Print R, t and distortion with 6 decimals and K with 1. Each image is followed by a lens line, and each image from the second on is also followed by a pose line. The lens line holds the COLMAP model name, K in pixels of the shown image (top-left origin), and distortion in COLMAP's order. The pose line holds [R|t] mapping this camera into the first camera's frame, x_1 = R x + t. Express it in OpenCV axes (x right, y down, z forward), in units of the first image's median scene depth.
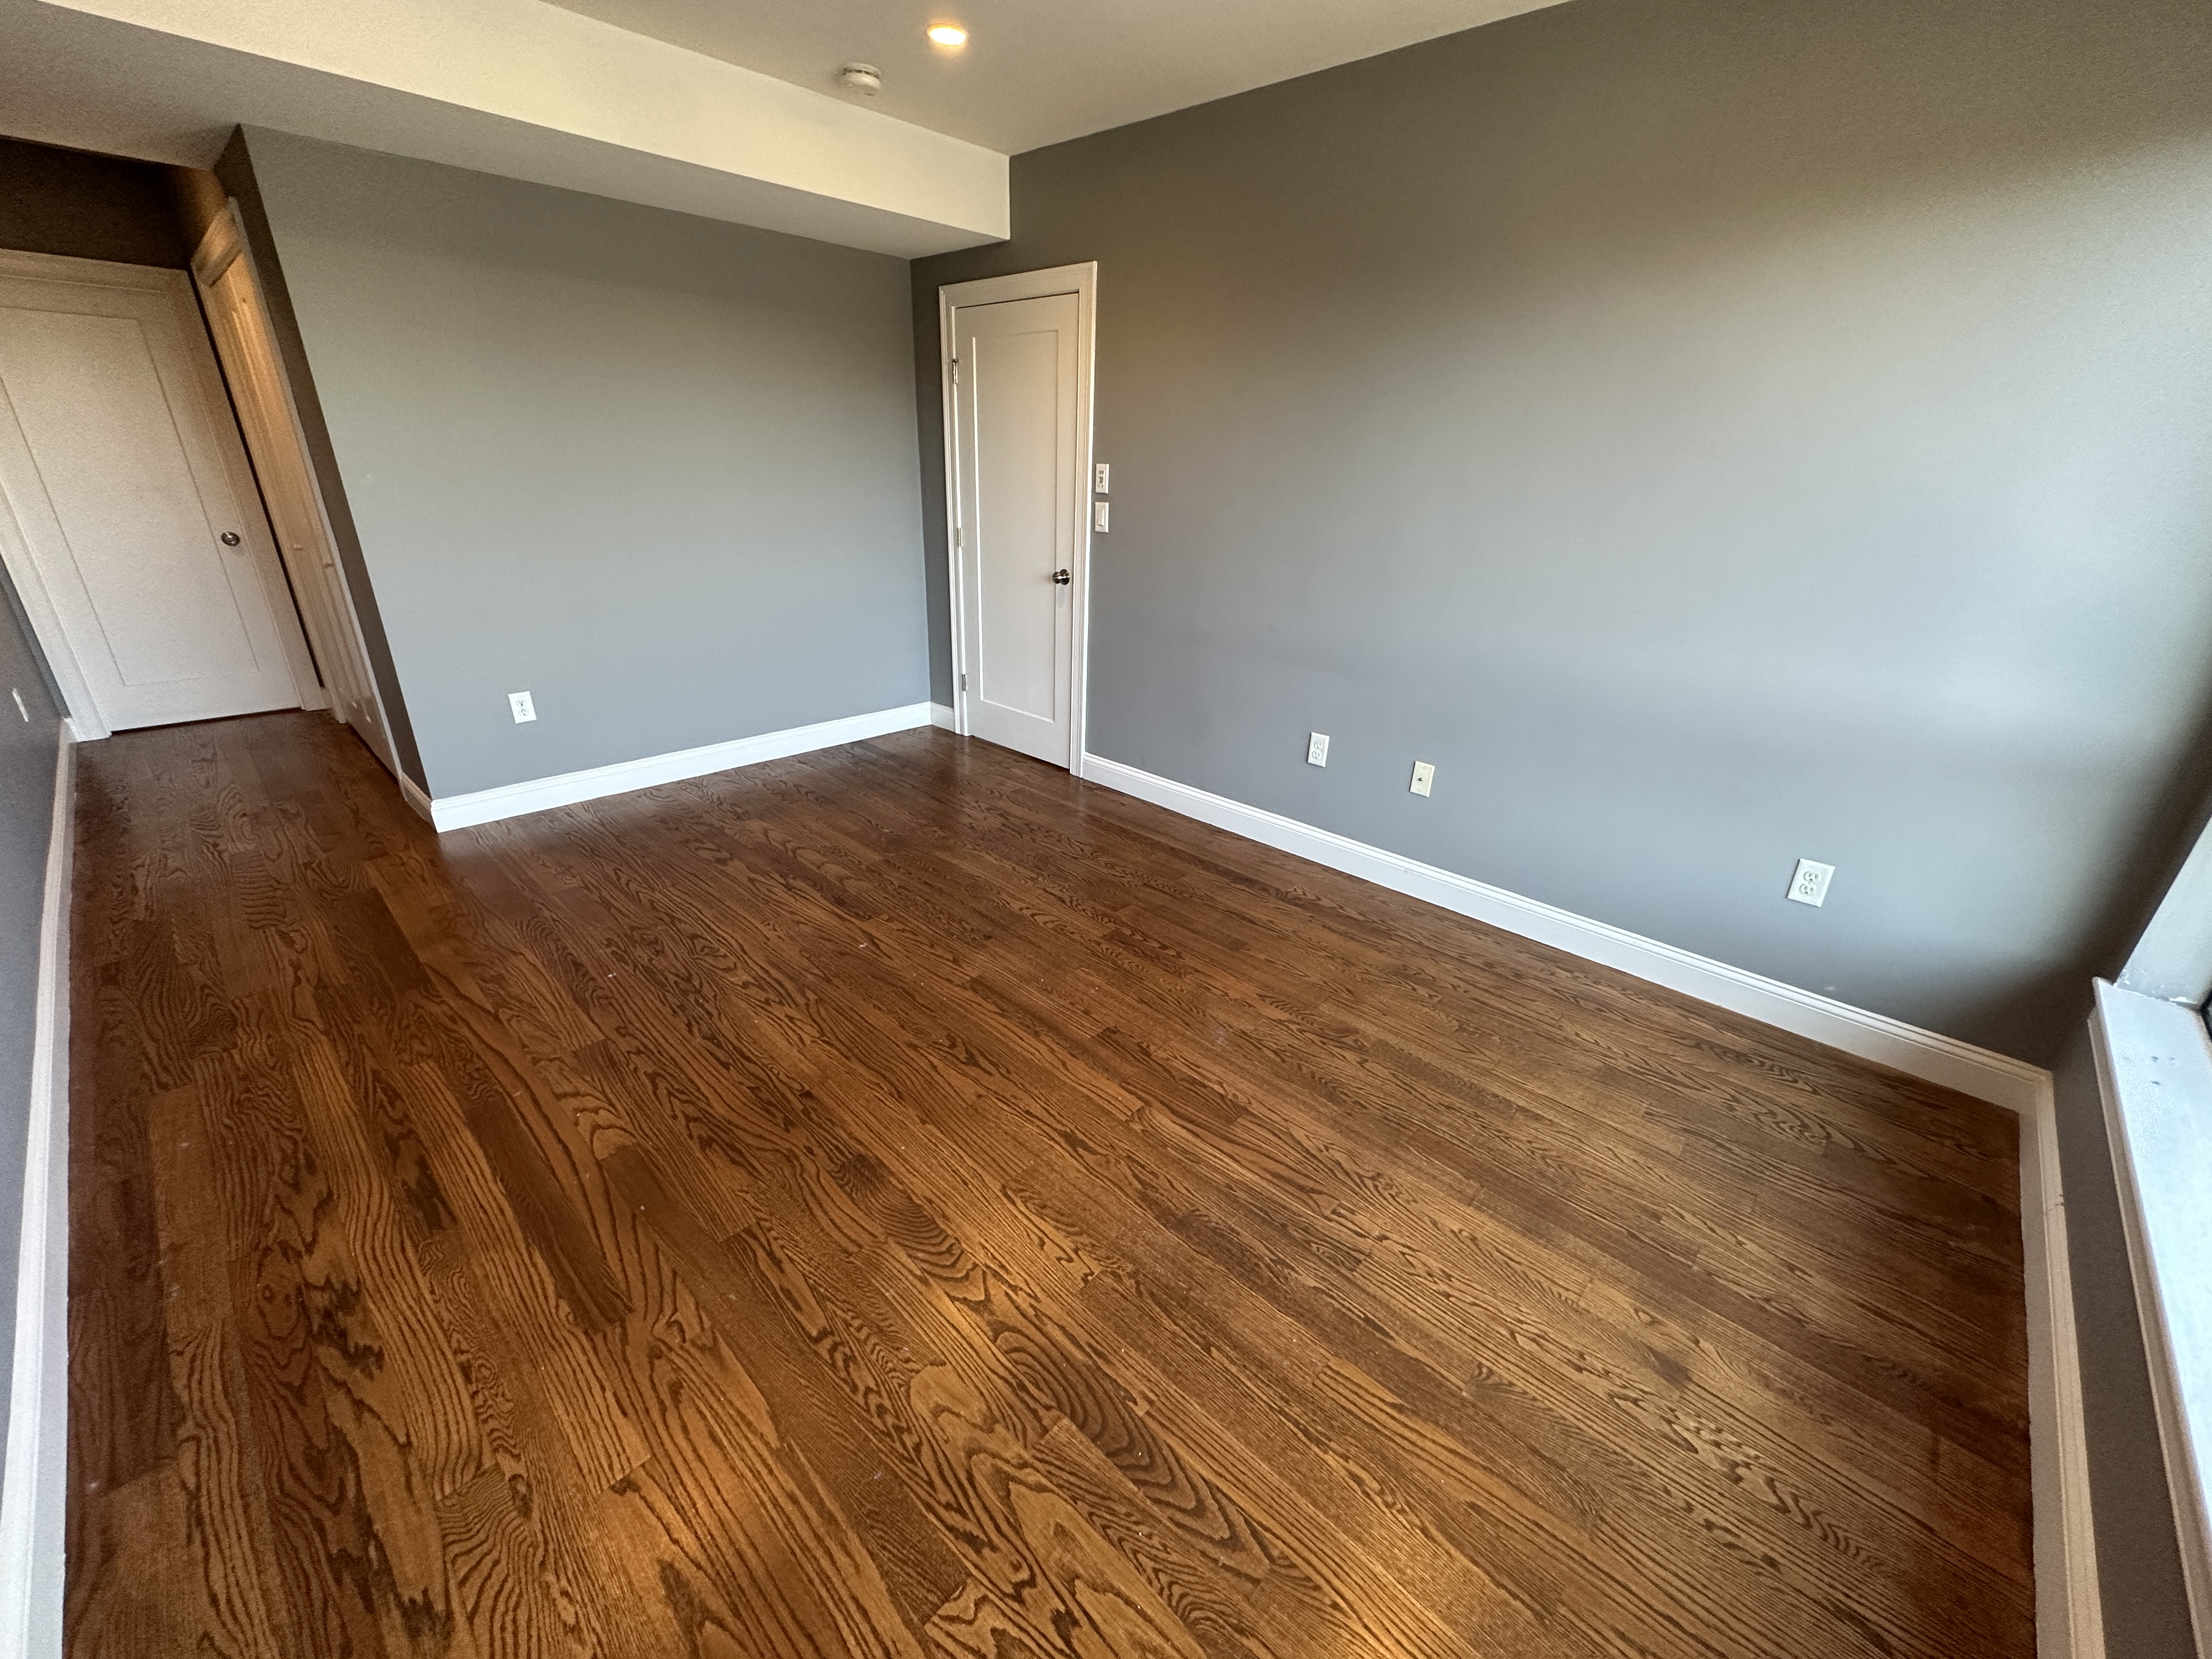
lens RADIAL K [[879.4, 0, 1096.4], [0, 879.4, 833.2], [0, 0, 1]] dist [-0.002071, 0.000480]
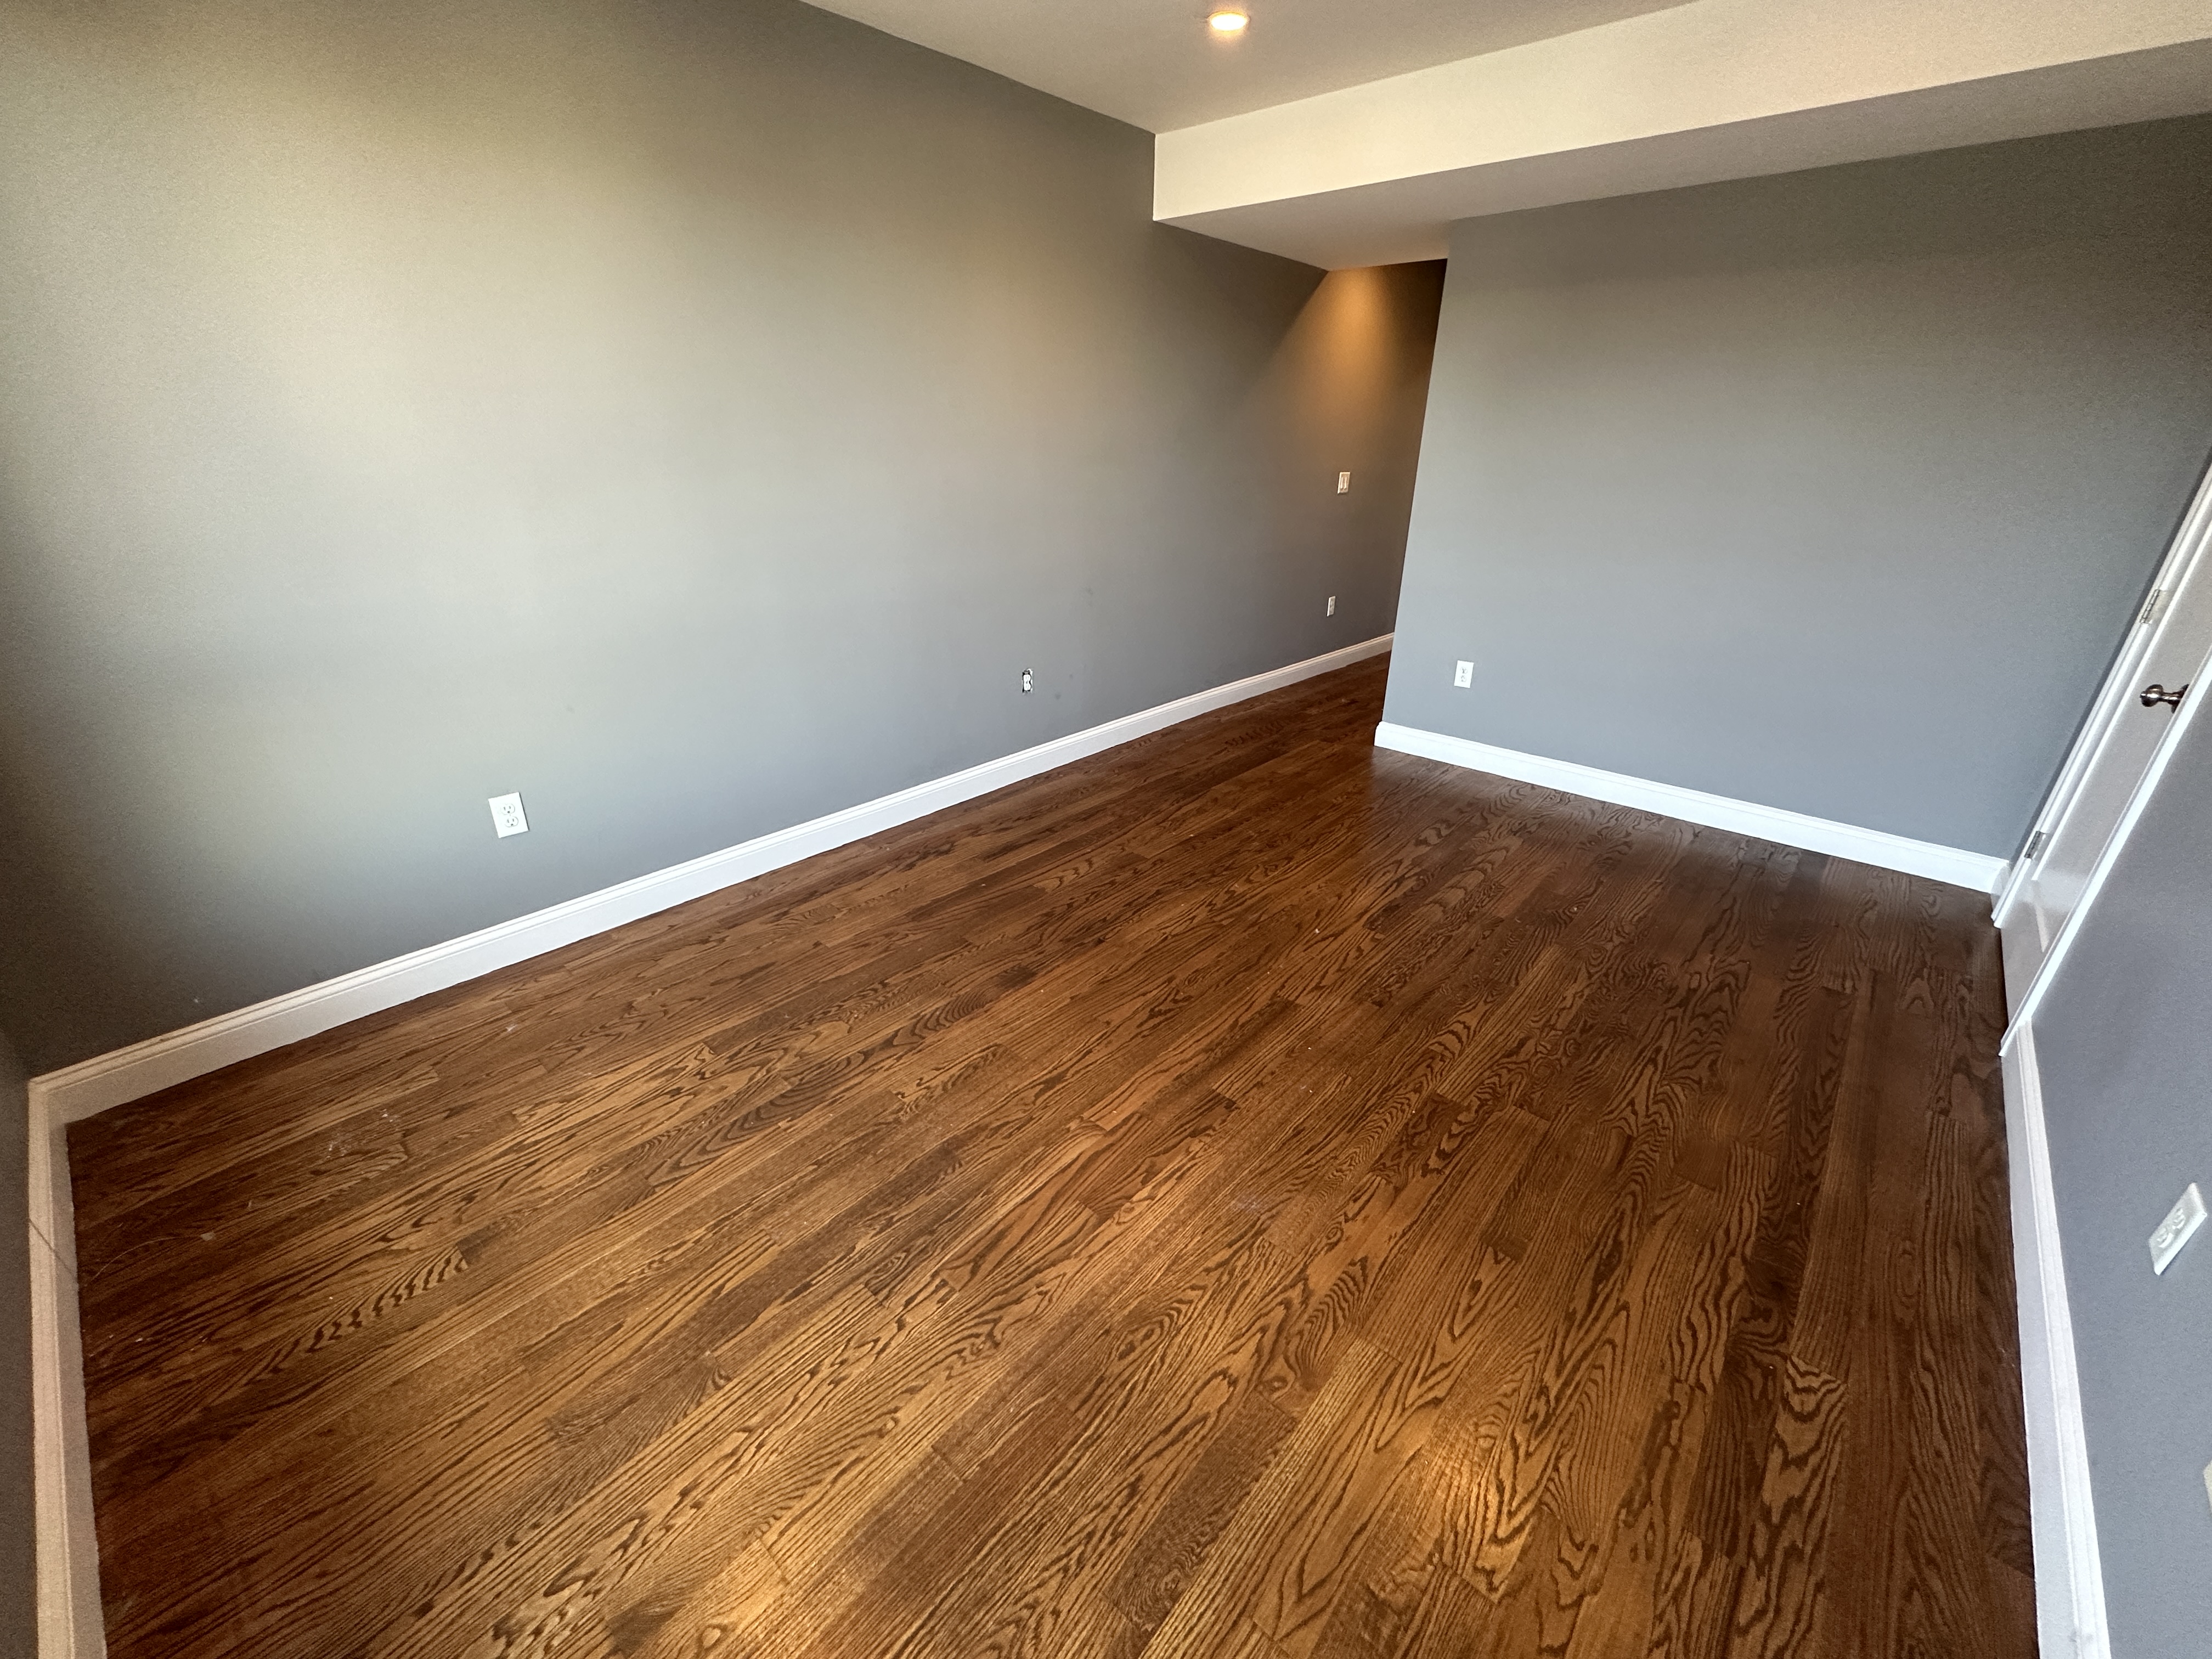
lens RADIAL K [[879.4, 0, 1117.4], [0, 879.4, 825.6], [0, 0, 1]] dist [-0.002071, 0.000480]
pose [[0.040561, 0.377274, -0.925213, 0.782393], [-0.402891, 0.853537, 0.330384, -0.278639], [0.914349, 0.359359, 0.186620, 0.698097]]
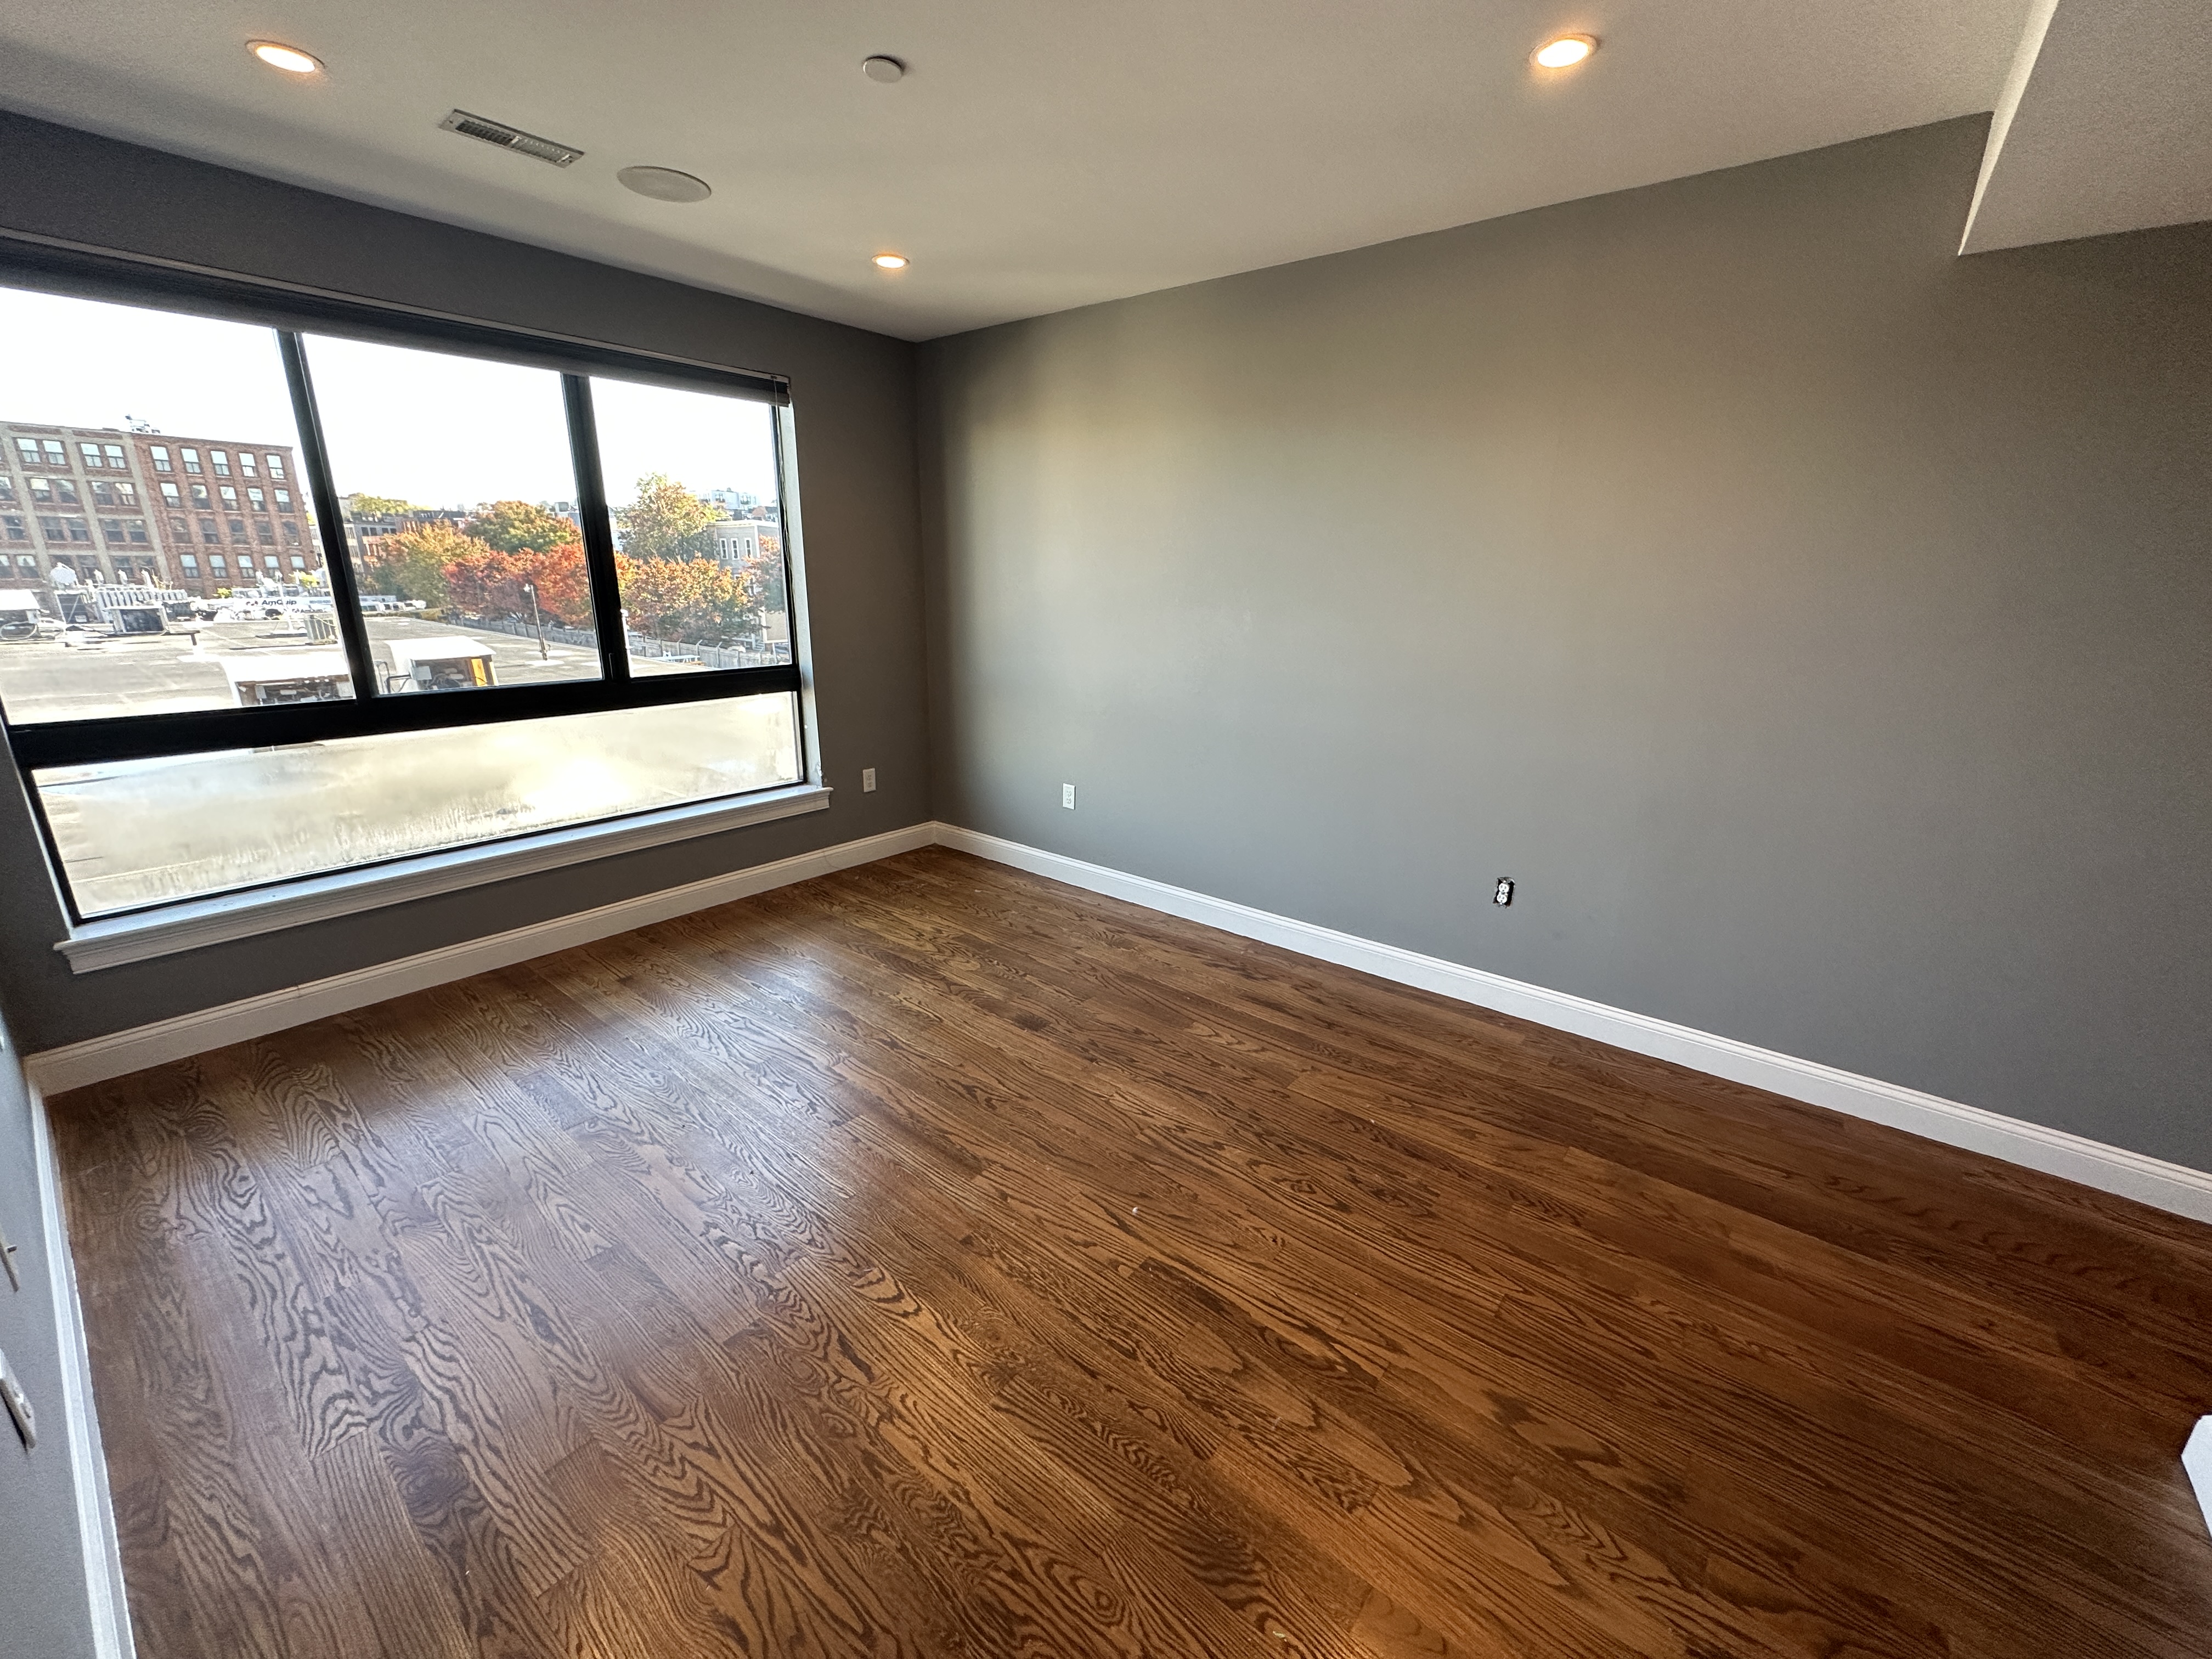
lens RADIAL K [[879.4, 0, 1101.9], [0, 879.4, 826.0], [0, 0, 1]] dist [-0.002071, 0.000480]
pose [[-0.995230, -0.025350, -0.094201, -0.204367], [-0.079415, 0.771340, 0.631449, -0.790910], [0.056654, 0.635918, -0.769674, 1.744756]]
